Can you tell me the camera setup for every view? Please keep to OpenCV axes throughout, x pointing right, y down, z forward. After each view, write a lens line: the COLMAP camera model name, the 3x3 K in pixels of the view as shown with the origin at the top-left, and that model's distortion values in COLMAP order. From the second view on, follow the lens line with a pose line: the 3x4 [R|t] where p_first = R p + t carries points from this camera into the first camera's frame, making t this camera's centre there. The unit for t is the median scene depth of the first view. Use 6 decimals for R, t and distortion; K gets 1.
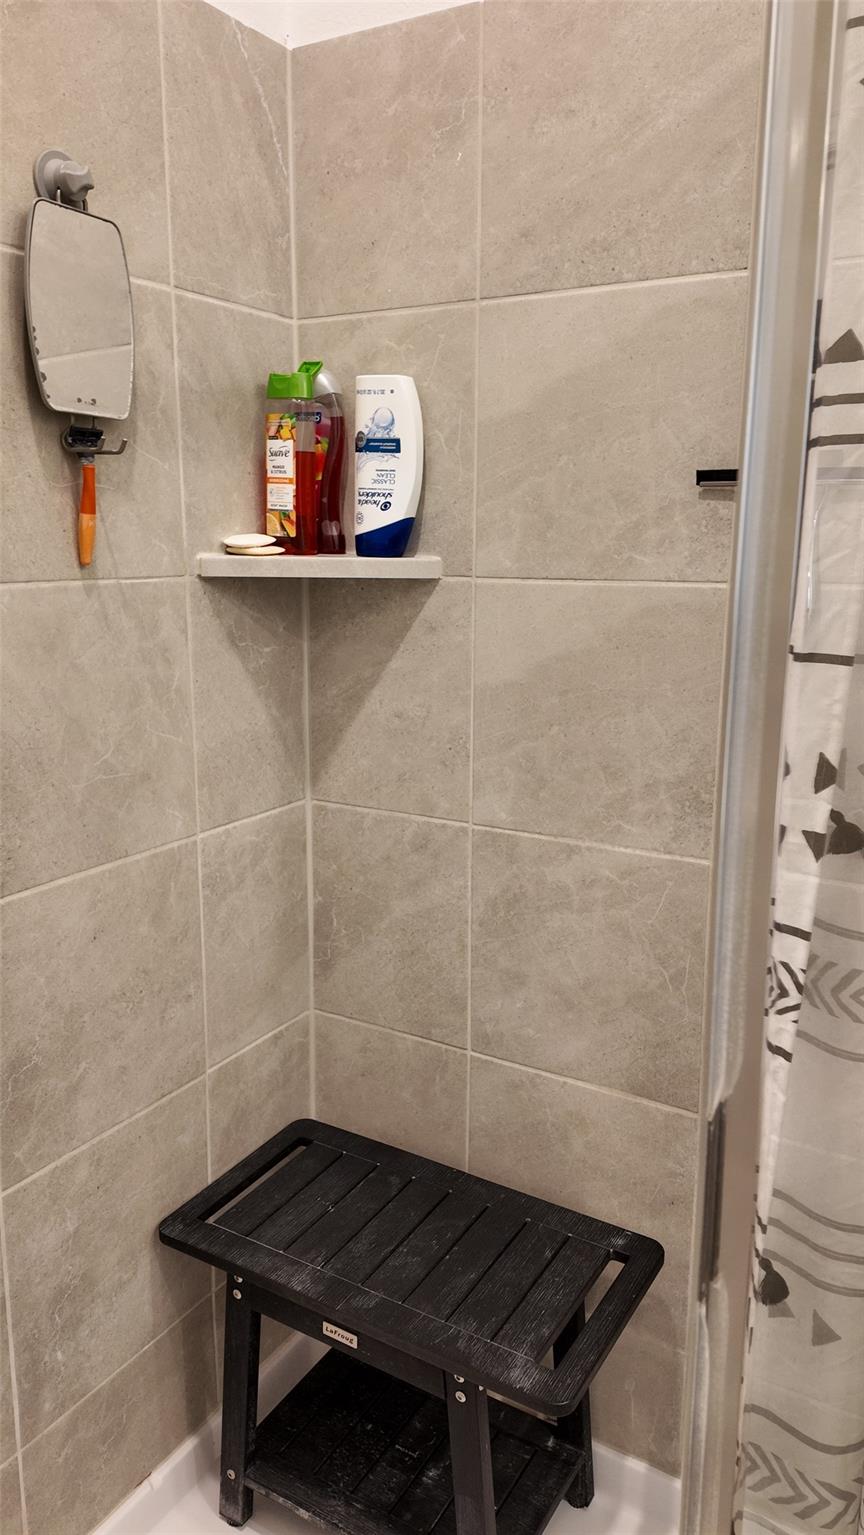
lens RADIAL K [[1105.0, 0, 432.0], [0, 1105.0, 767.5], [0, 0, 1]] dist [0.089257, -0.110448]
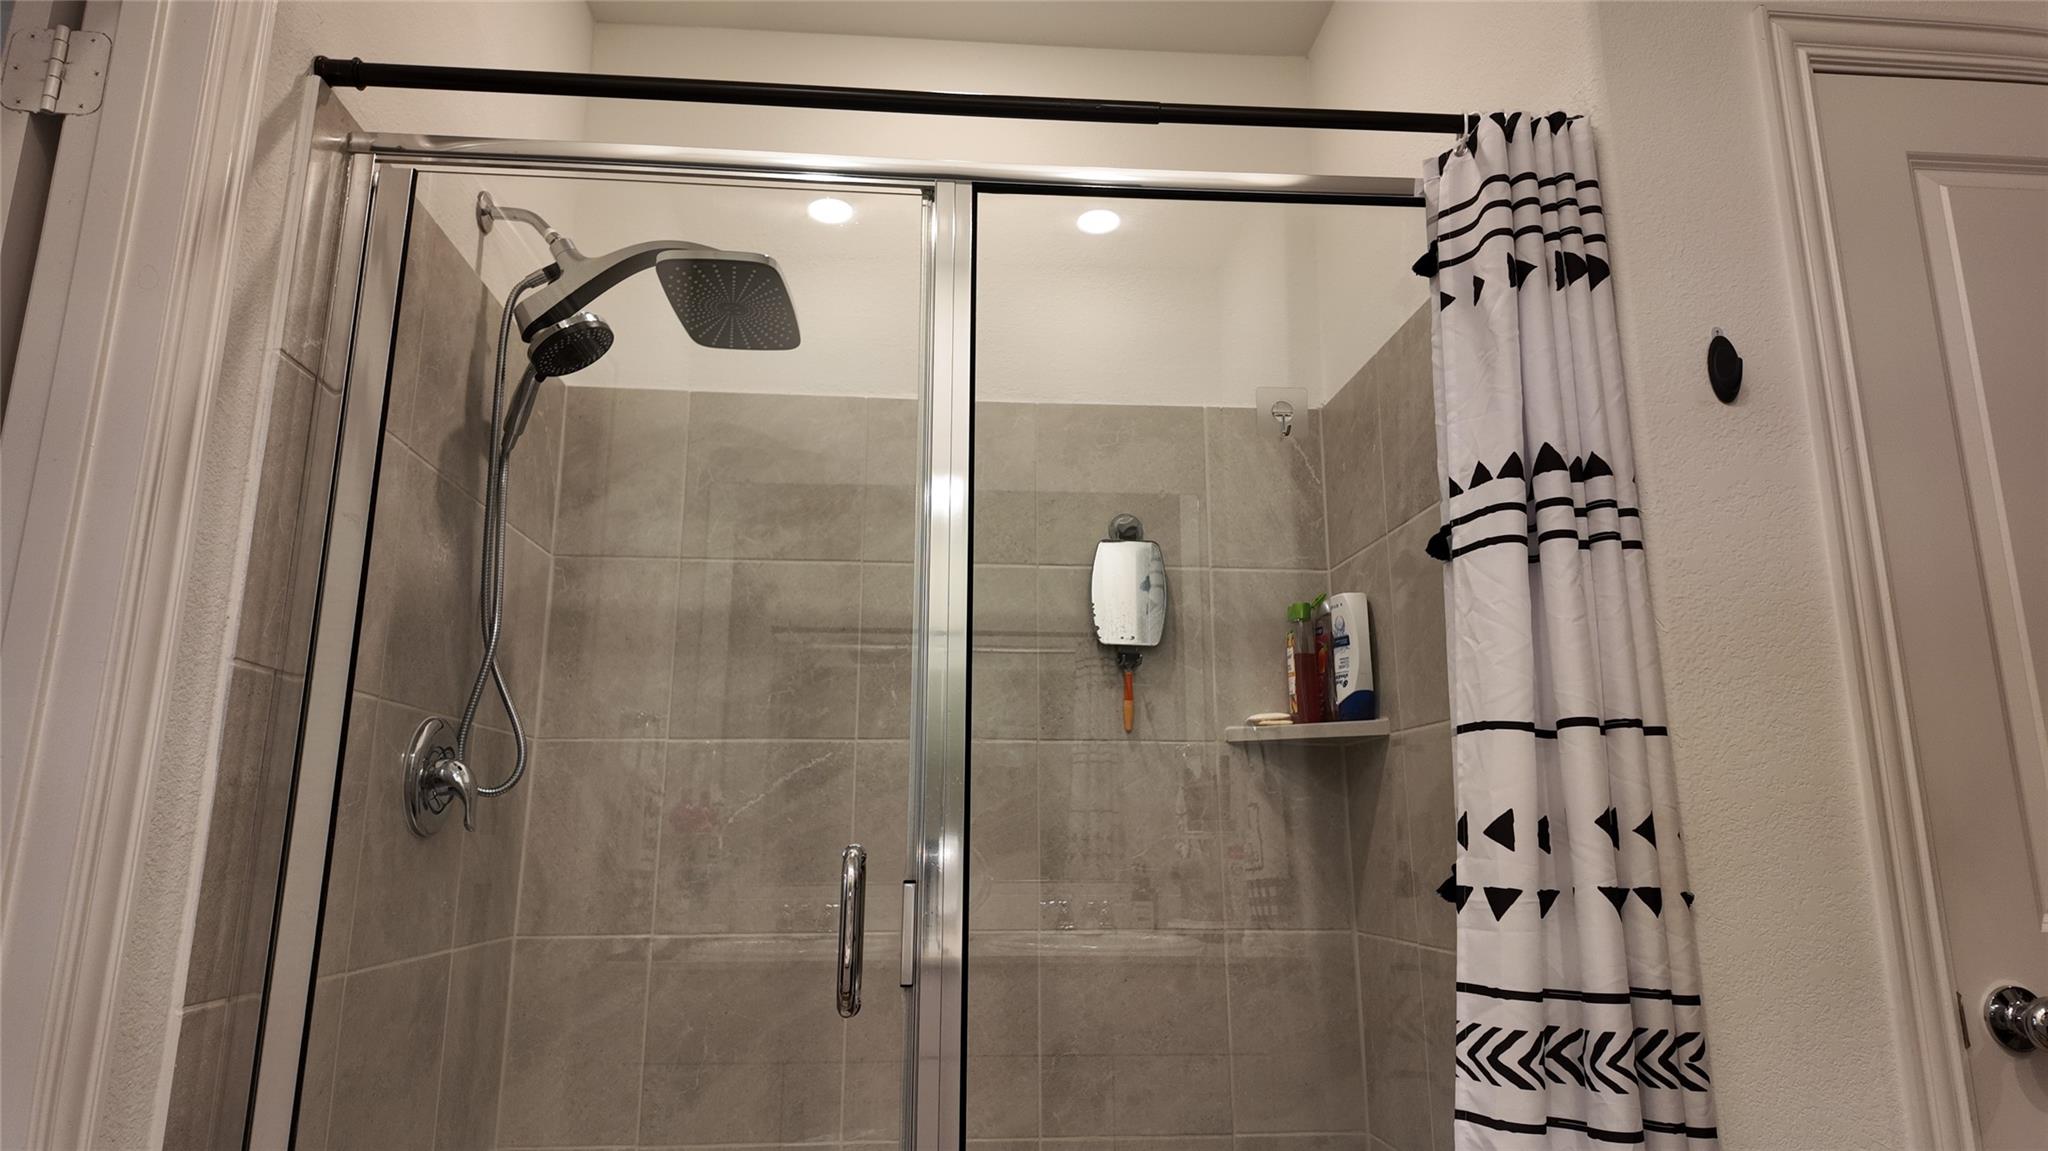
lens RADIAL K [[1223.0, 0, 1056.6], [0, 1223.0, 572.7], [0, 0, 1]] dist [0.037914, -0.032332]
pose [[0.610674, -0.179508, -0.771268, 0.928531], [-0.159796, 0.925998, -0.342043, 0.208259], [0.775592, 0.332123, 0.536798, -0.119632]]
